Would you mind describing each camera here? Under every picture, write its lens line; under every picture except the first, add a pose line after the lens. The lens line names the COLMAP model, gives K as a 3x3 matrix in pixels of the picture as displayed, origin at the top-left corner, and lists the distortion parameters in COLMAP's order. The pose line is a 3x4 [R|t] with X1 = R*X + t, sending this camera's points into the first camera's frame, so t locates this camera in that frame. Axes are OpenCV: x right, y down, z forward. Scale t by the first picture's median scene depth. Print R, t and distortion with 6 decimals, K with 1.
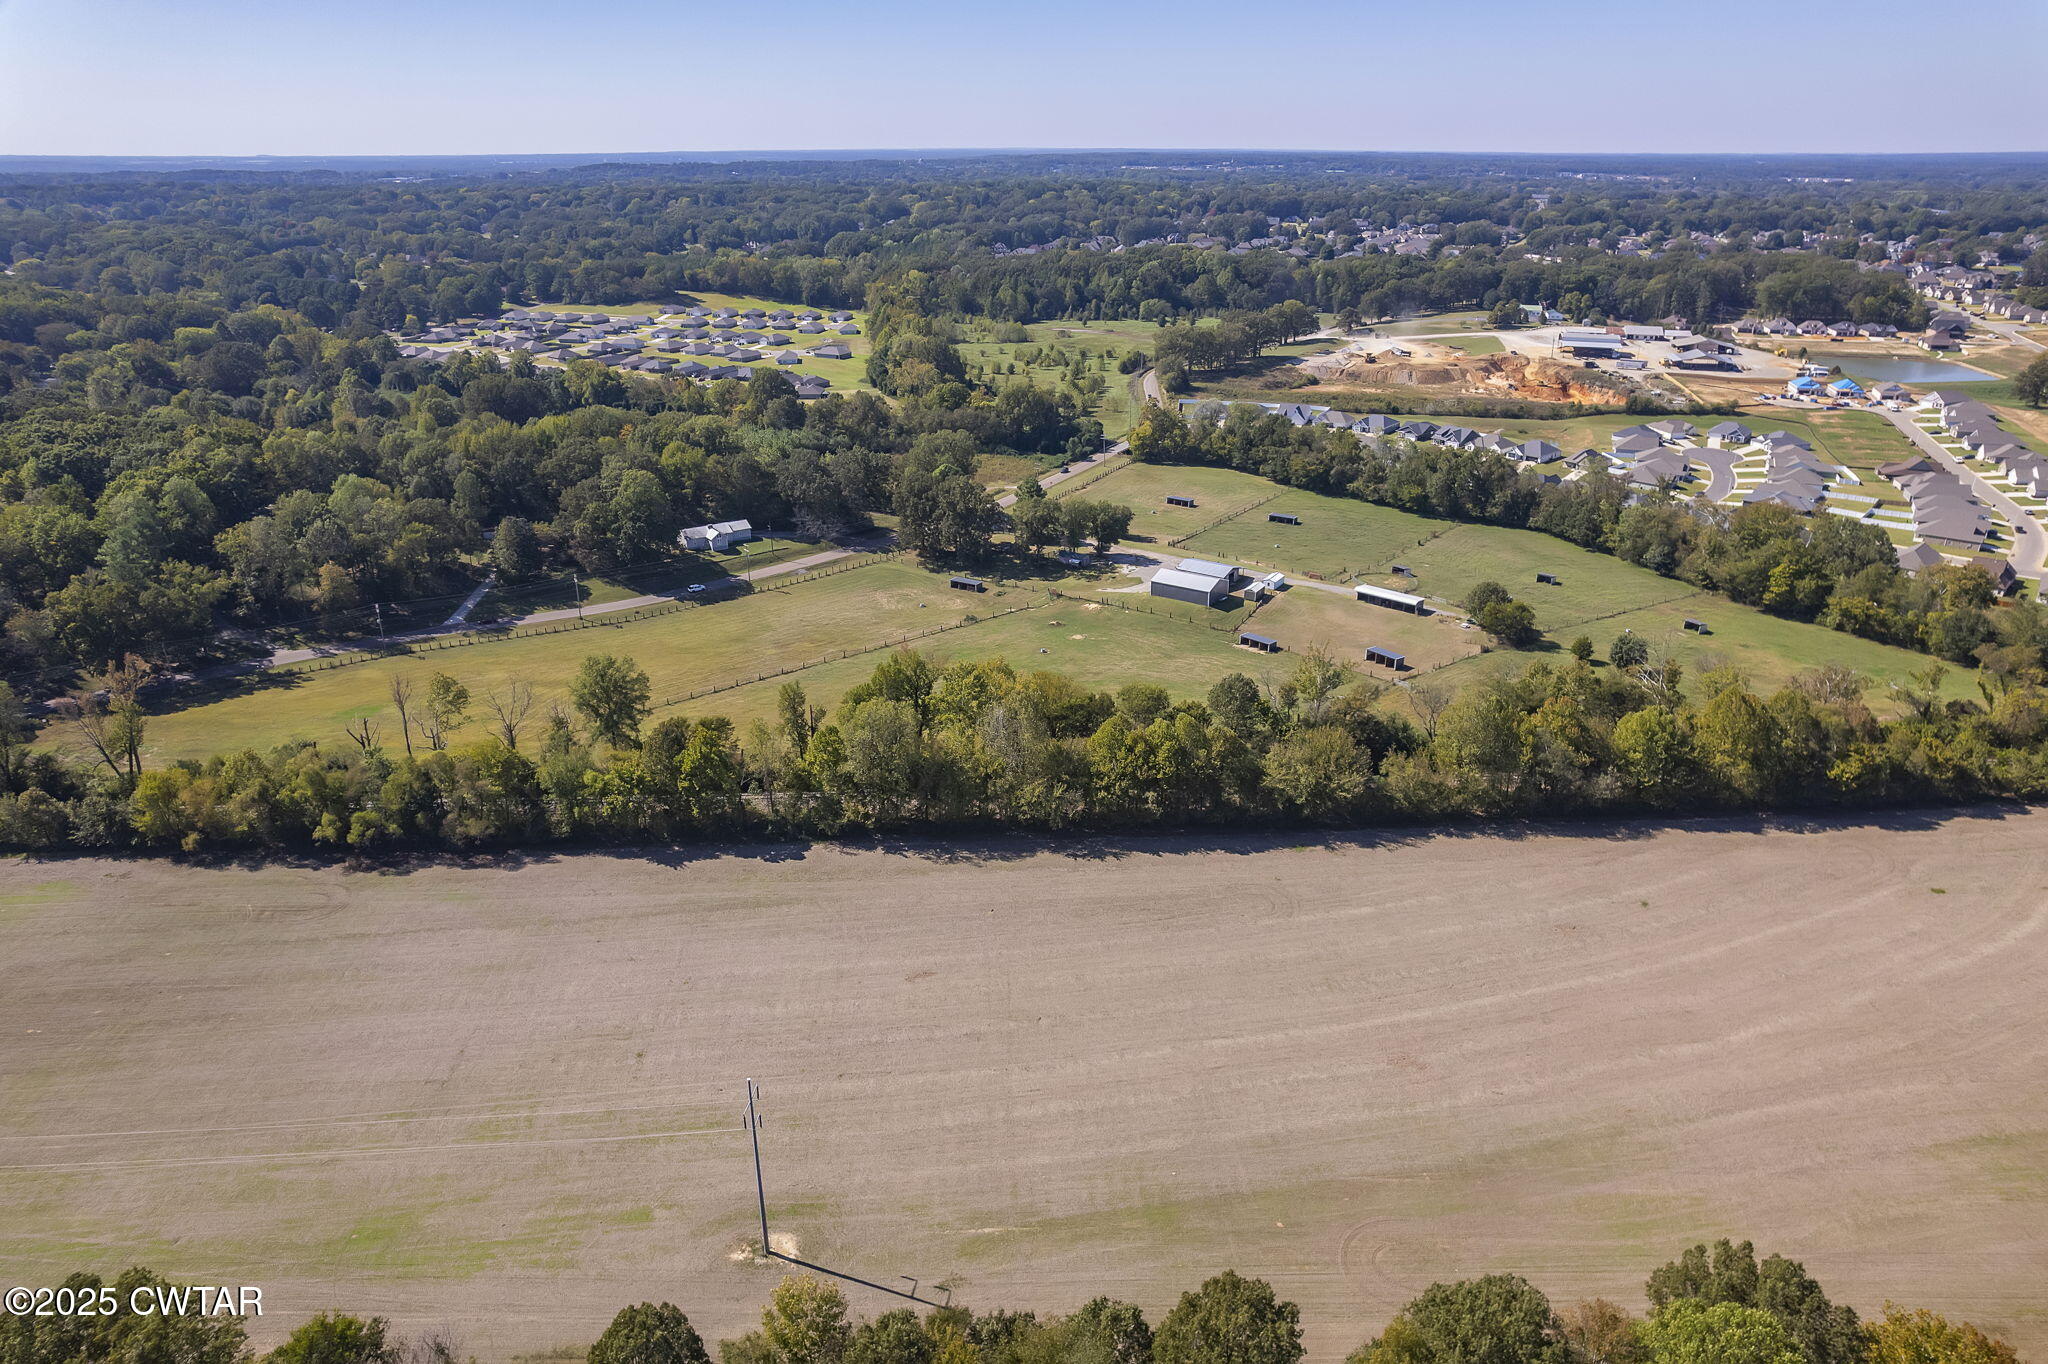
lens RADIAL K [[1311.1, 0, 1025.2], [0, 1311.1, 686.0], [0, 0, 1]] dist [-0.077050, 0.068606]
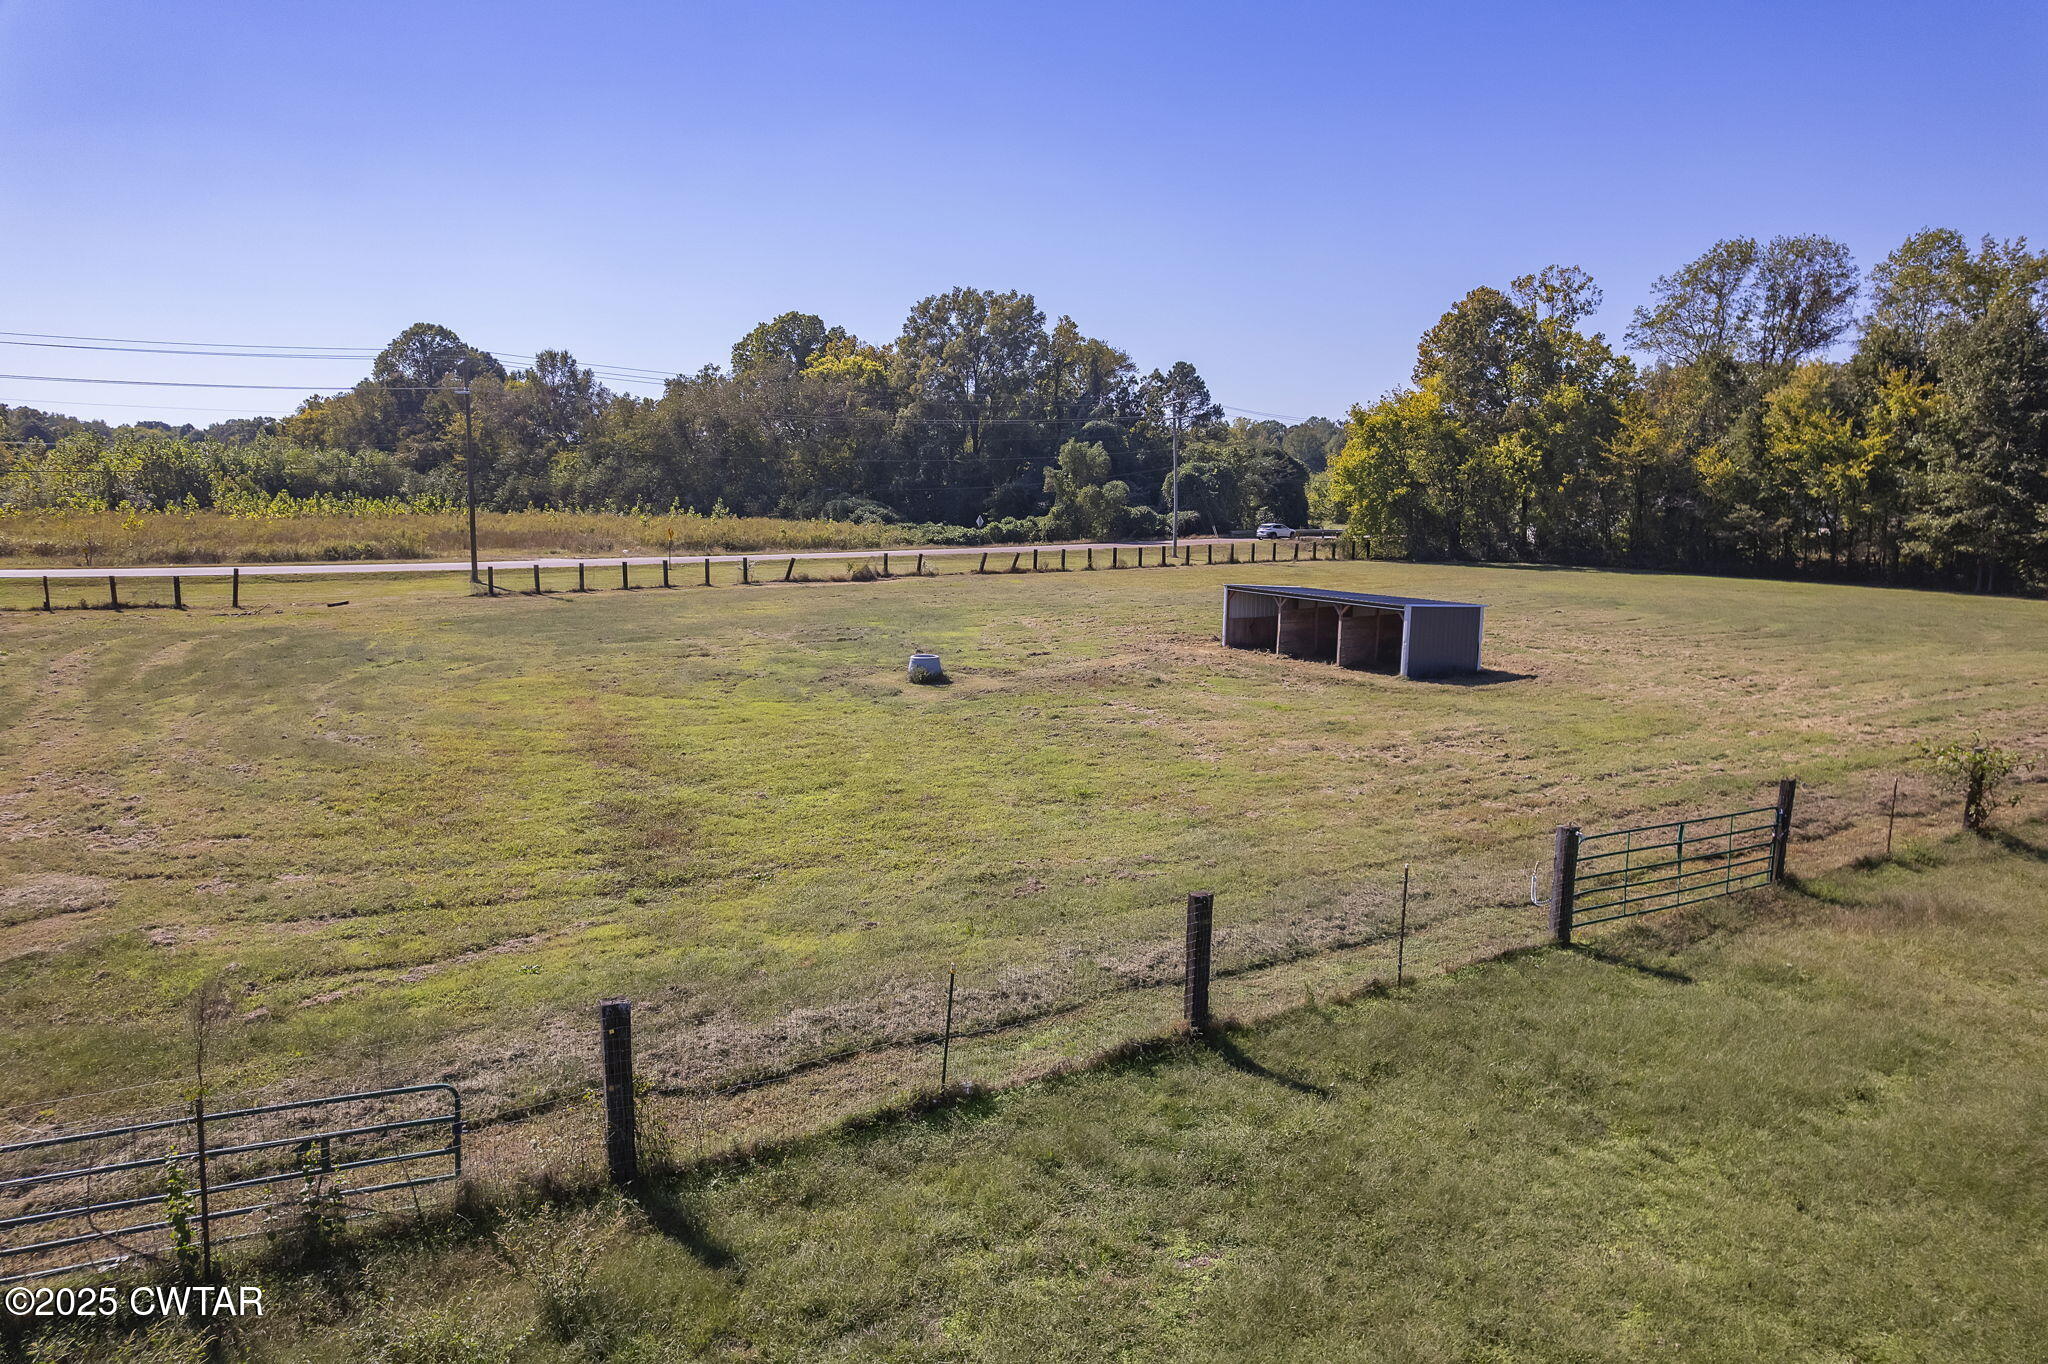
lens RADIAL K [[1311.1, 0, 1030.1], [0, 1311.1, 693.2], [0, 0, 1]] dist [-0.077050, 0.068606]
pose [[0.917064, 0.080096, -0.390612, 0.163603], [-0.174144, 0.961706, -0.211650, -0.134067], [0.358701, 0.262120, 0.895894, 1.094791]]
